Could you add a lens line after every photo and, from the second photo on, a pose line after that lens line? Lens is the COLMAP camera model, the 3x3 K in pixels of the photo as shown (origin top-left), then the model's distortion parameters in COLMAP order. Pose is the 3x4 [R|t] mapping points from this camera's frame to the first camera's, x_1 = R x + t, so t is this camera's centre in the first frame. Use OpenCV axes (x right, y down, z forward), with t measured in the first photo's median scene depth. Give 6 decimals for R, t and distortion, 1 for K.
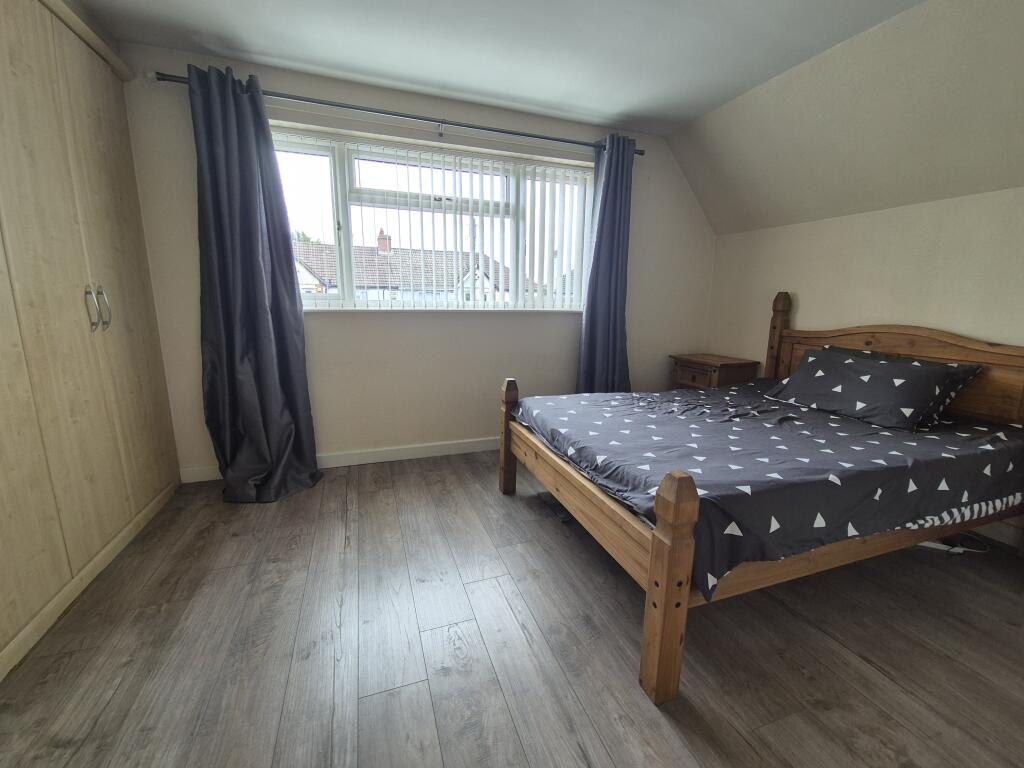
lens RADIAL K [[437.6, 0, 512.0], [0, 437.6, 384.0], [0, 0, 1]] dist [-0.000560, -0.000387]
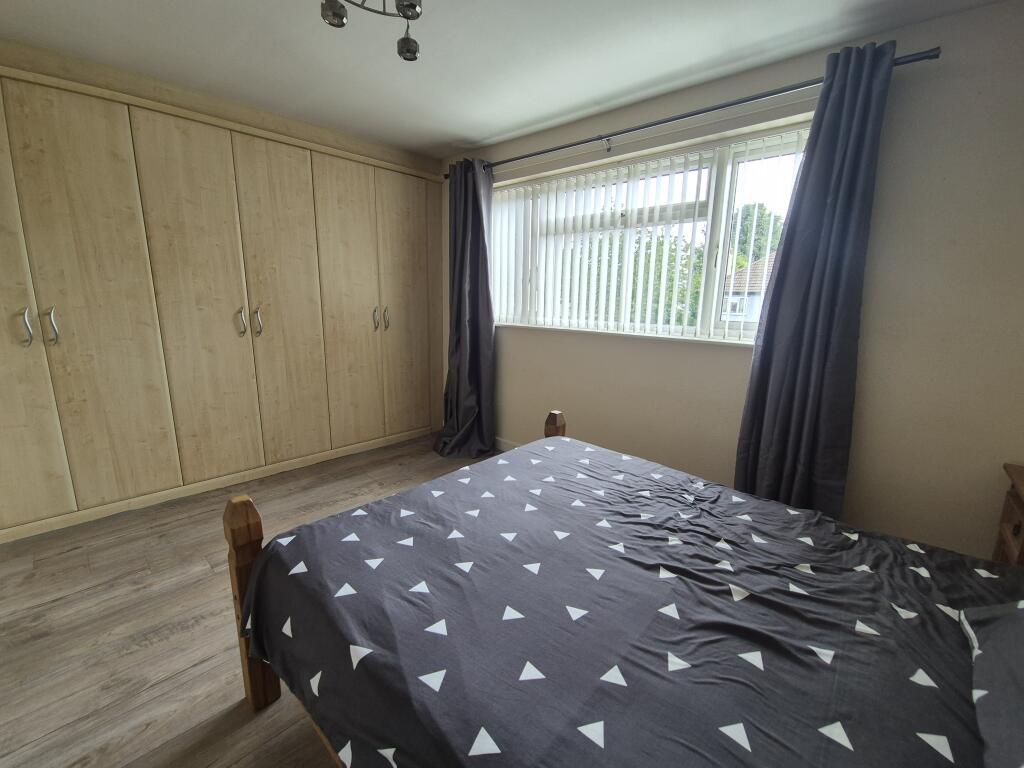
lens RADIAL K [[432.6, 0, 512.4], [0, 432.6, 379.3], [0, 0, 1]] dist [0.022292, -0.013917]
pose [[0.457405, 0.165474, -0.873727, 0.920953], [-0.182974, 0.979024, 0.089627, -0.179066], [0.870230, 0.118874, 0.478088, 0.599211]]
